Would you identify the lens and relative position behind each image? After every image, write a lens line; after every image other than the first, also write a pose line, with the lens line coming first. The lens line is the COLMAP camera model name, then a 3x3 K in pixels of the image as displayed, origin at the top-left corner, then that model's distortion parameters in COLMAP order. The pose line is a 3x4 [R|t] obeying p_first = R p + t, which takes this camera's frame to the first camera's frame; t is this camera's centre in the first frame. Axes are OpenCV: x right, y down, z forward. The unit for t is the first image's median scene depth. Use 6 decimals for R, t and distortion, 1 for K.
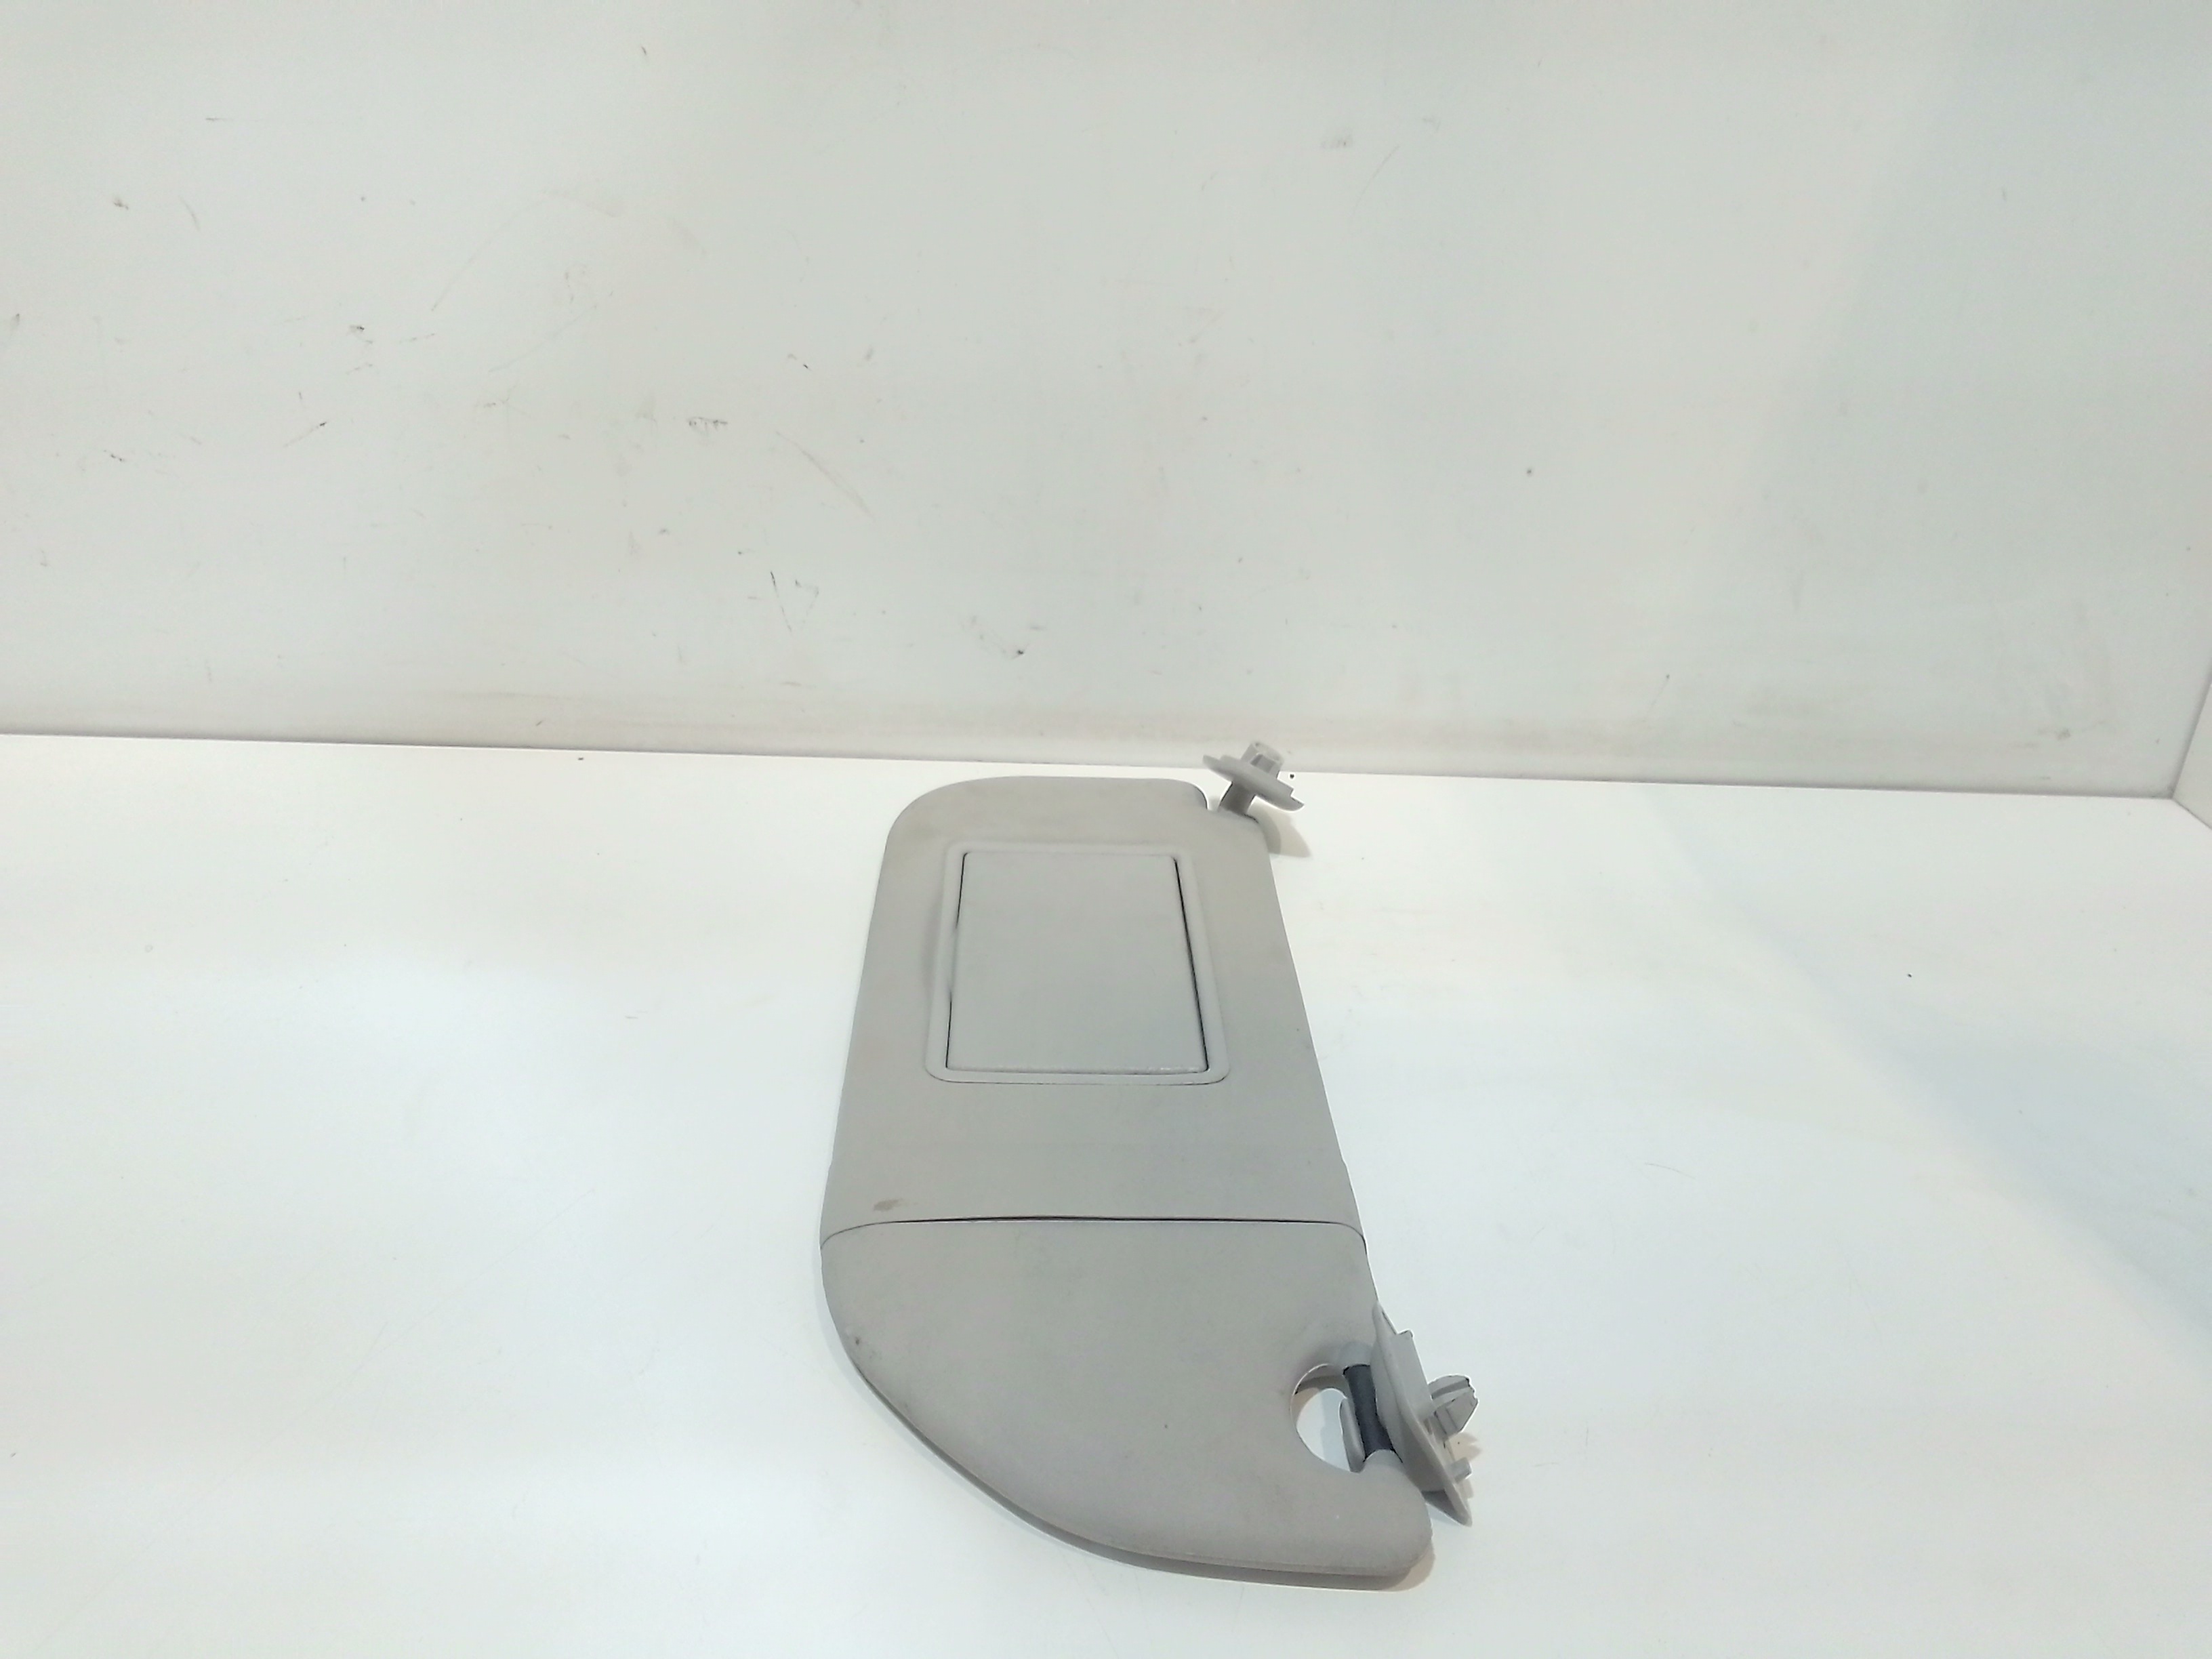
lens RADIAL K [[1754.6, 0, 1106.3], [0, 1754.6, 826.3], [0, 0, 1]] dist [0.051106, -0.105079]
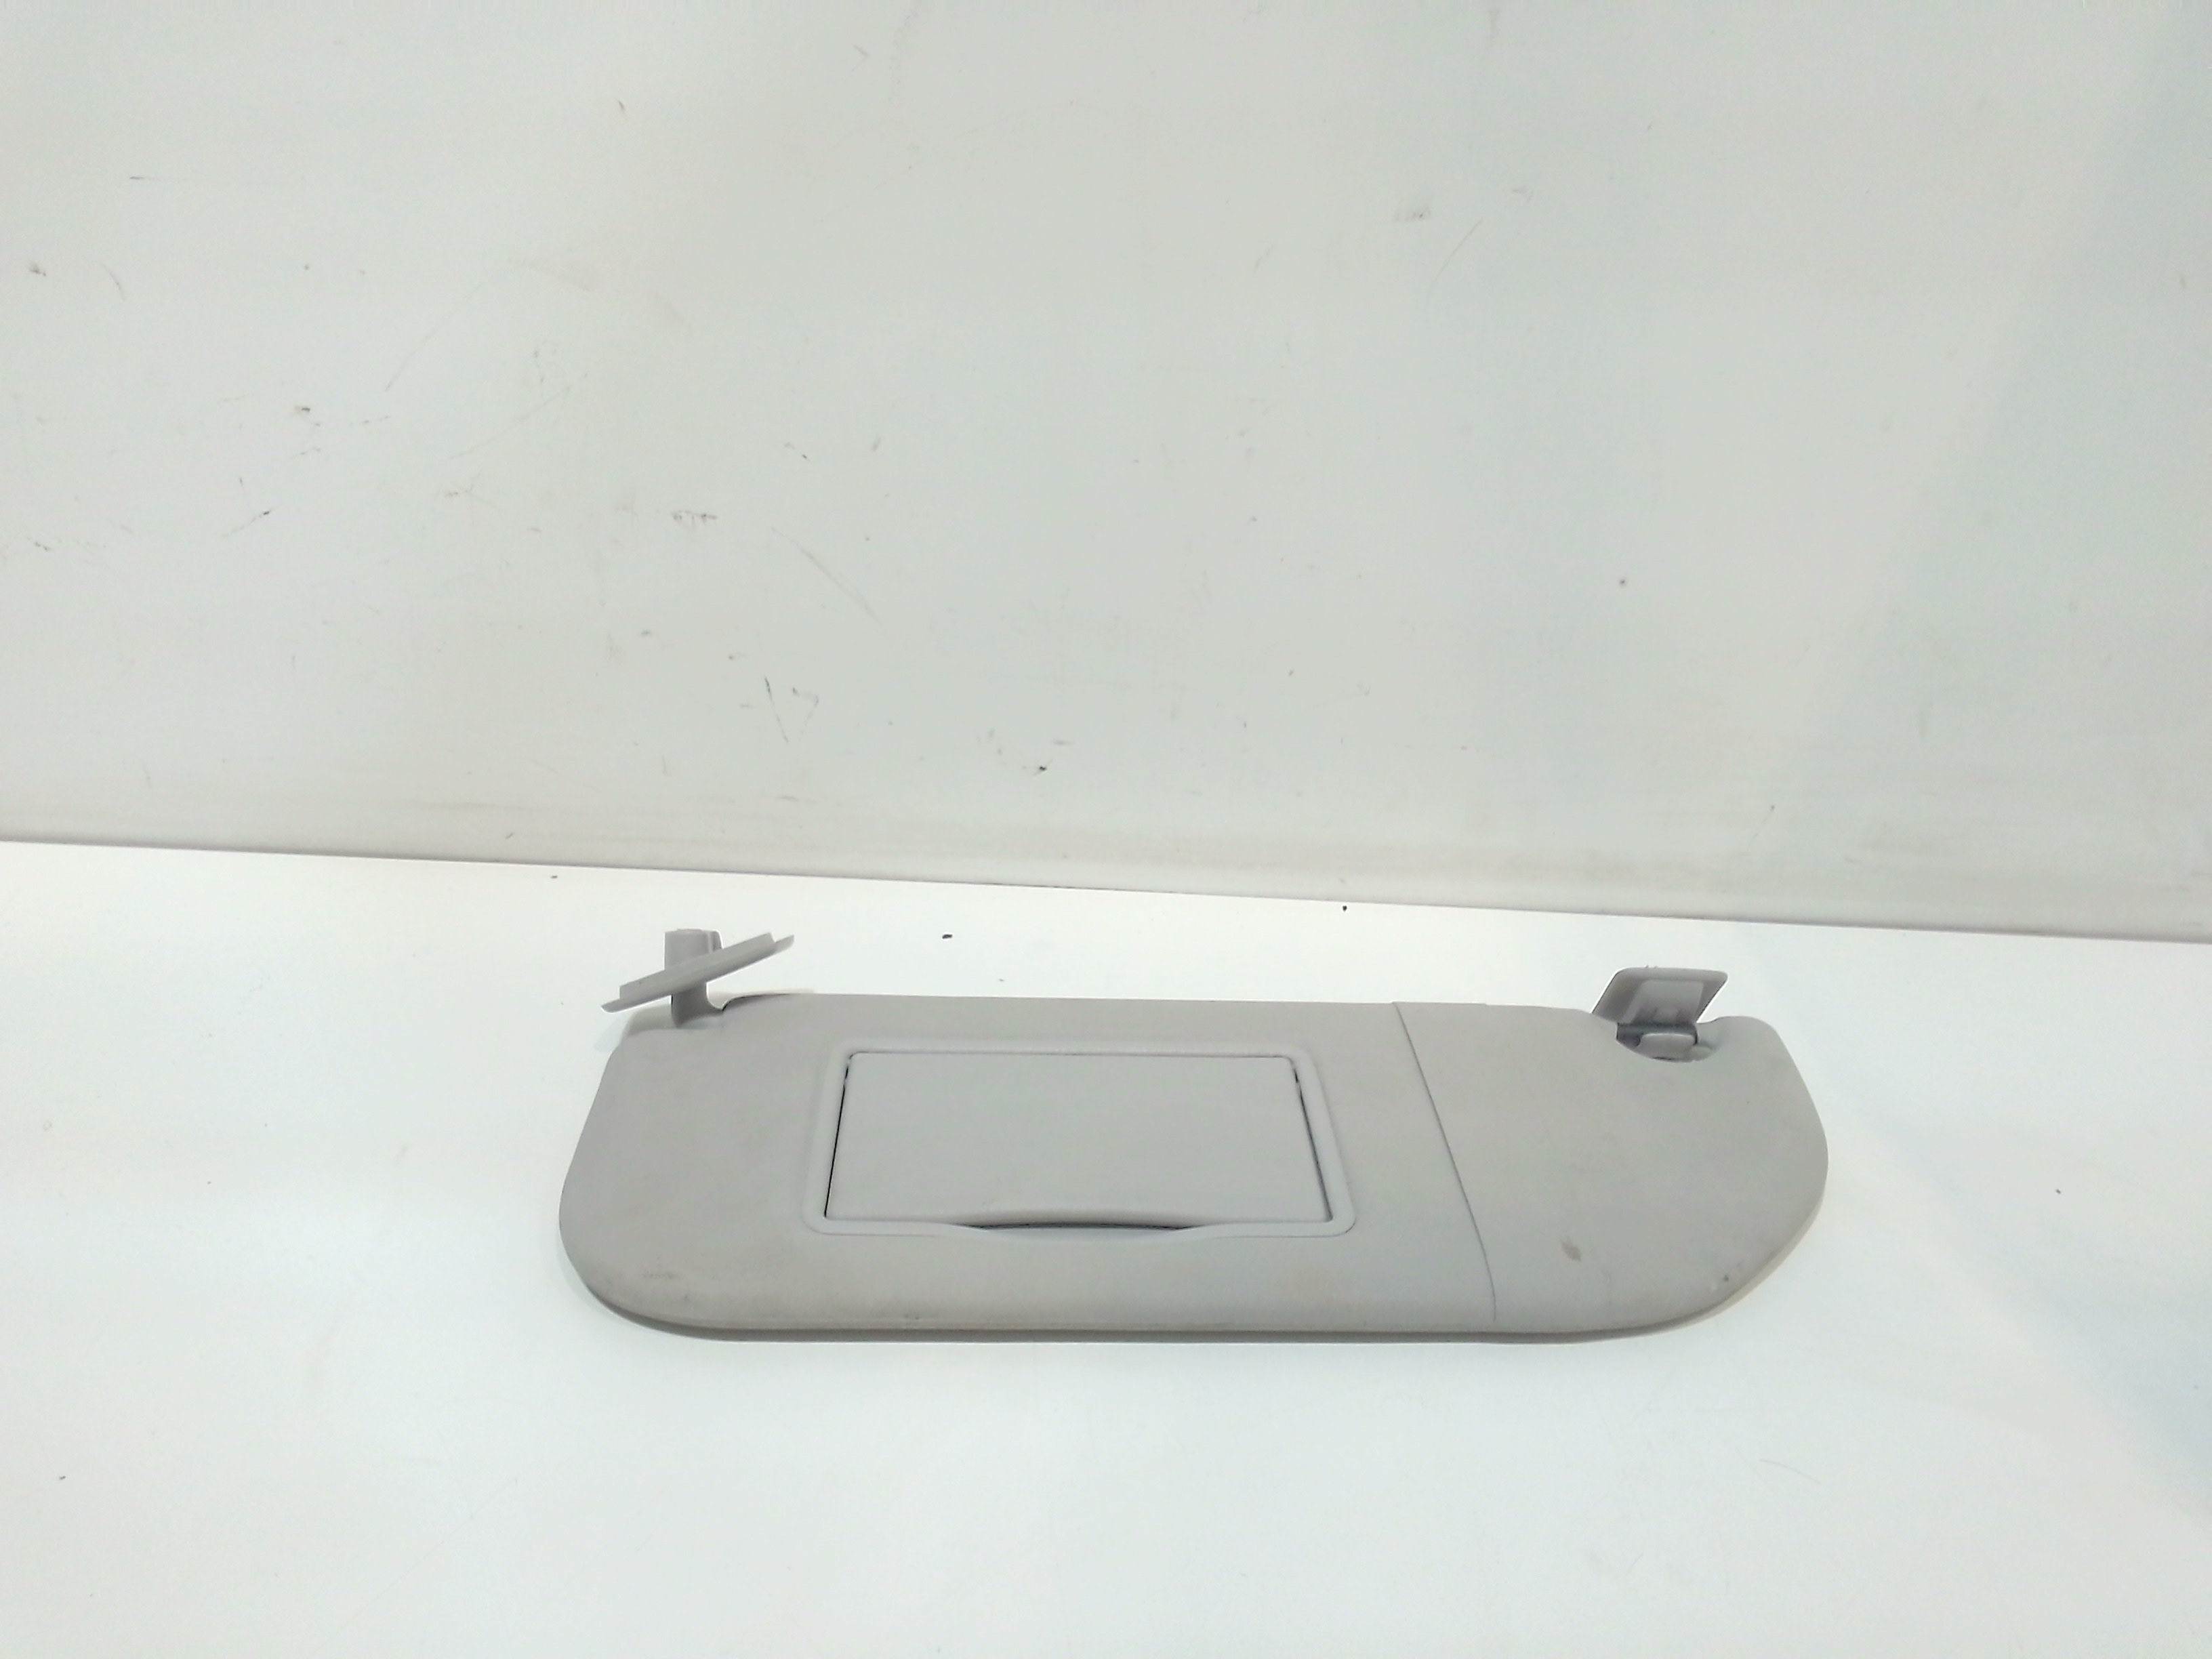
lens RADIAL K [[1754.6, 0, 1102.9], [0, 1754.6, 822.4], [0, 0, 1]] dist [0.051106, -0.105079]
pose [[0.999573, 0.016957, -0.023789, 0.003361], [-0.016692, 0.999797, 0.011288, -0.082903], [0.023975, -0.010886, 0.999653, 0.107621]]
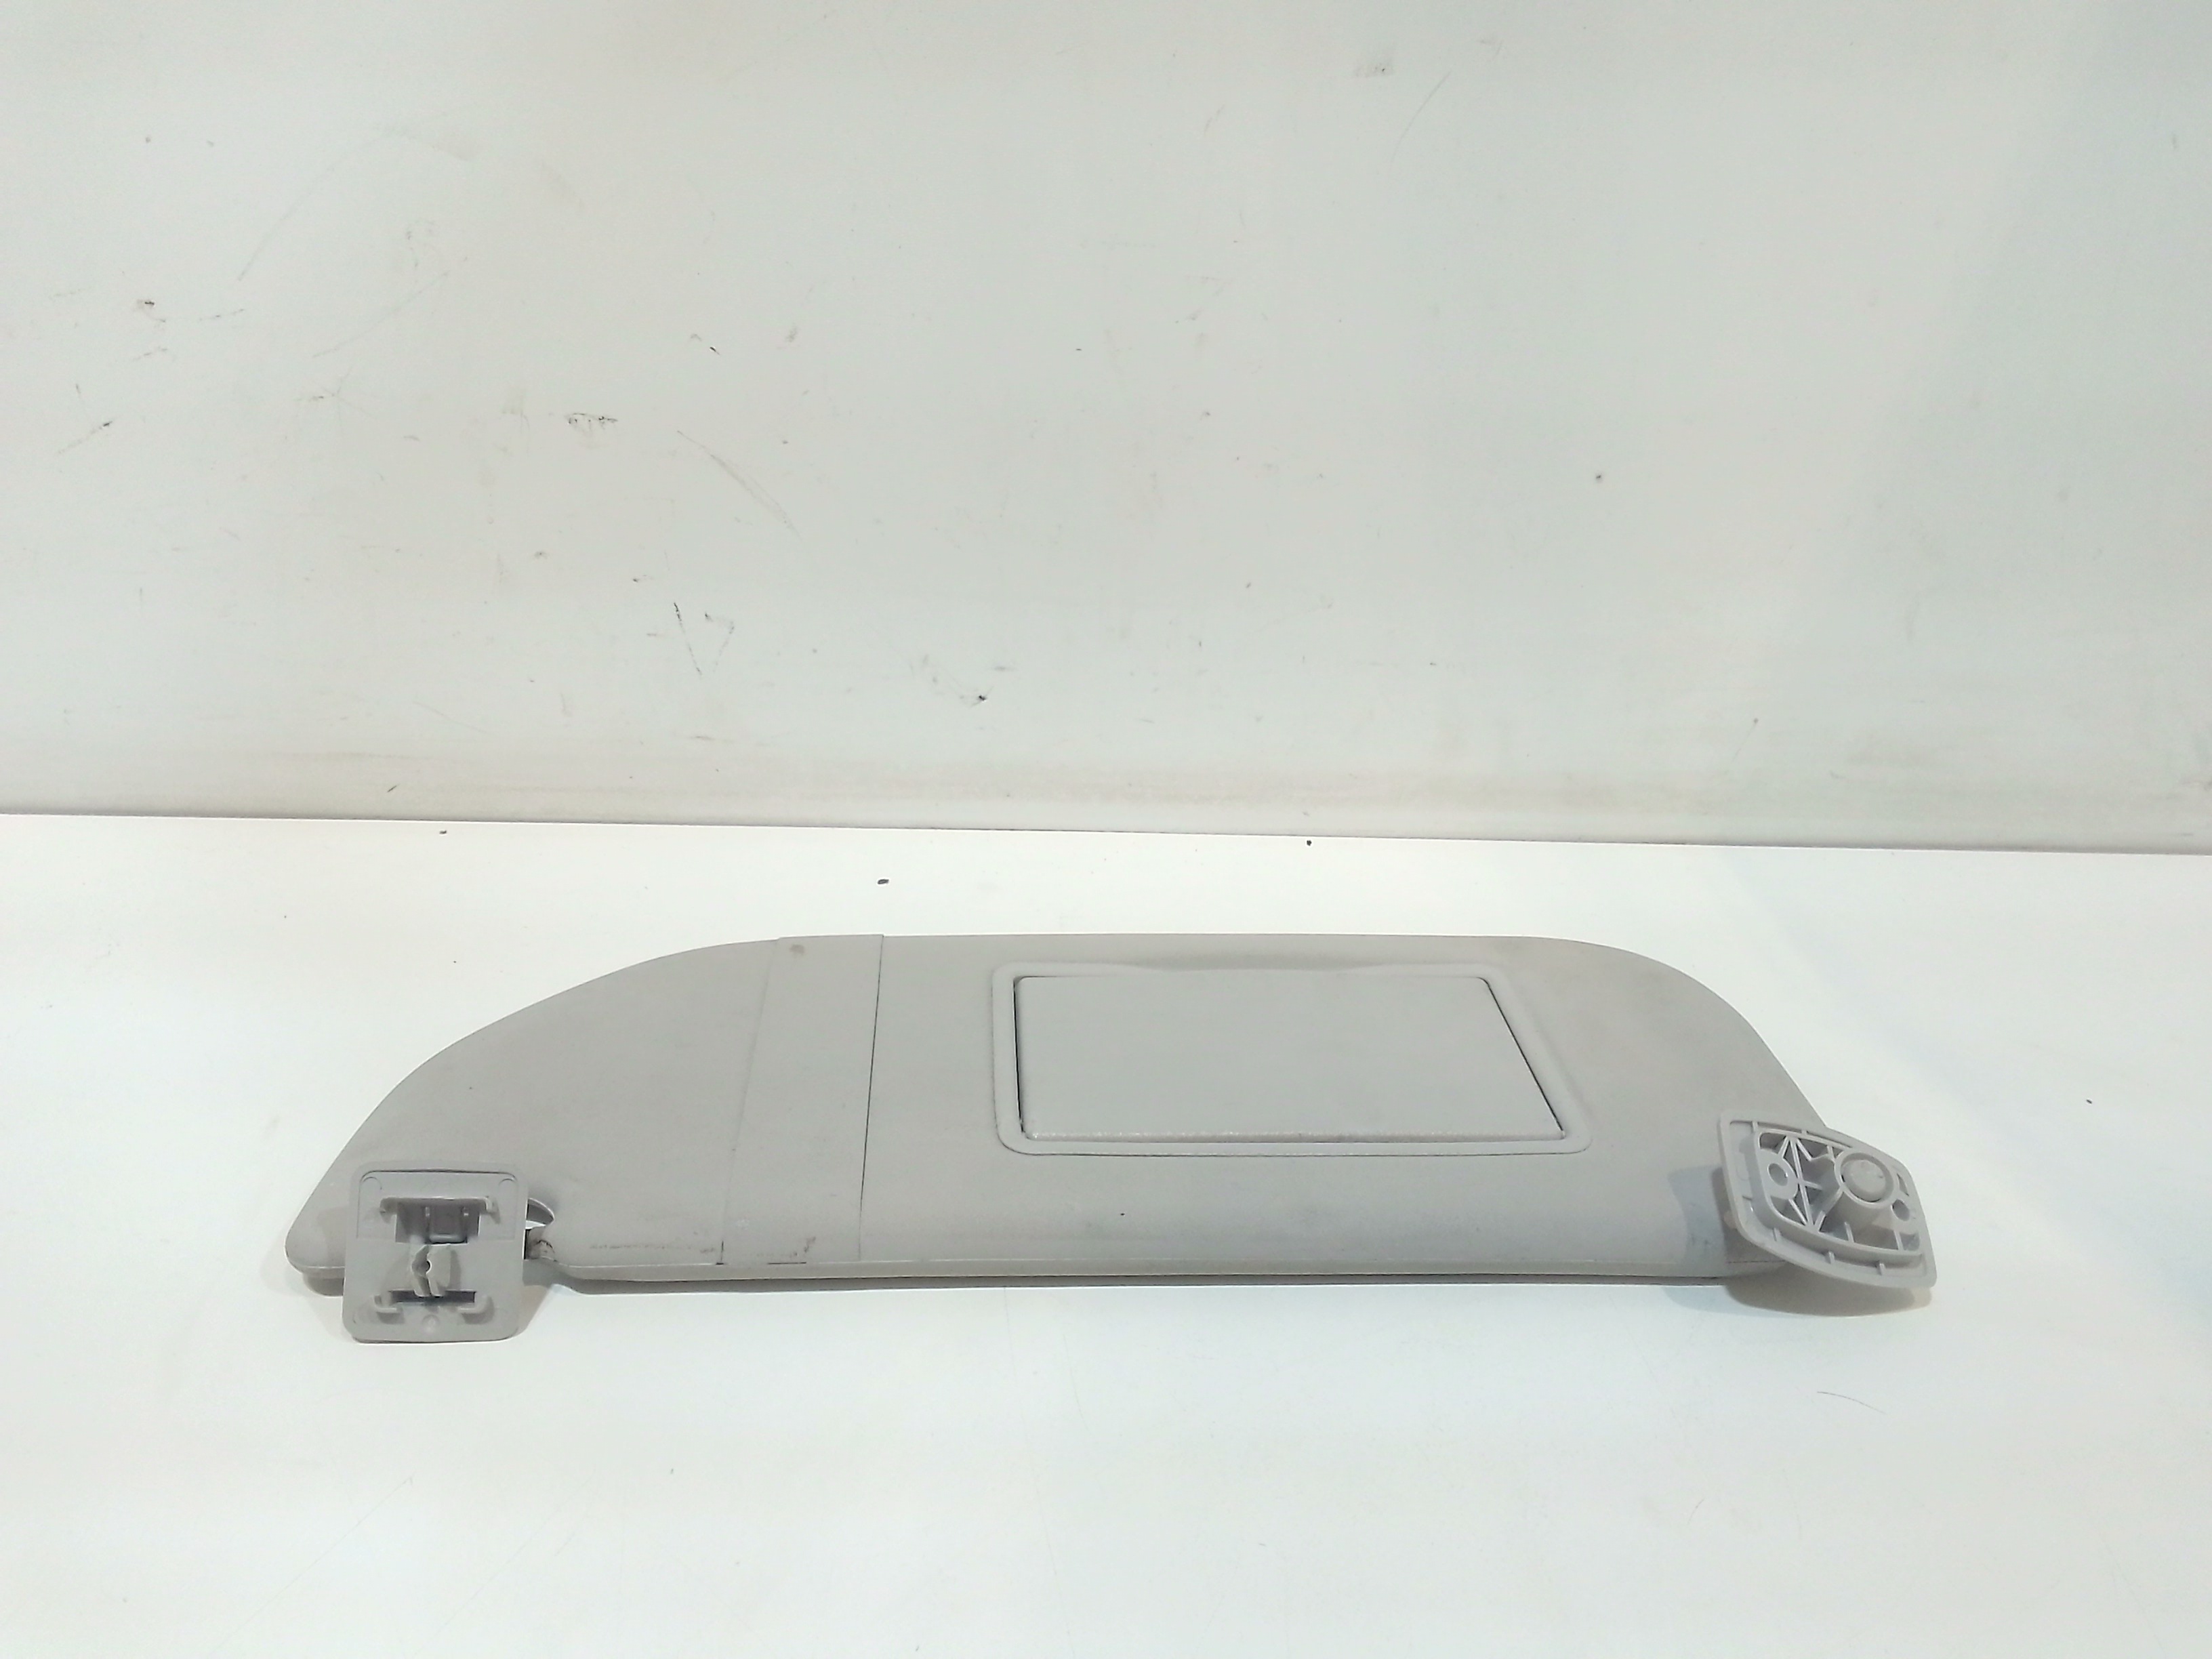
lens RADIAL K [[1754.6, 0, 1110.5], [0, 1754.6, 827.7], [0, 0, 1]] dist [0.051106, -0.105079]
pose [[0.999283, -0.010860, 0.036261, -0.019381], [0.010978, 0.999935, -0.003064, -0.035374], [-0.036226, 0.003459, 0.999338, 0.175666]]
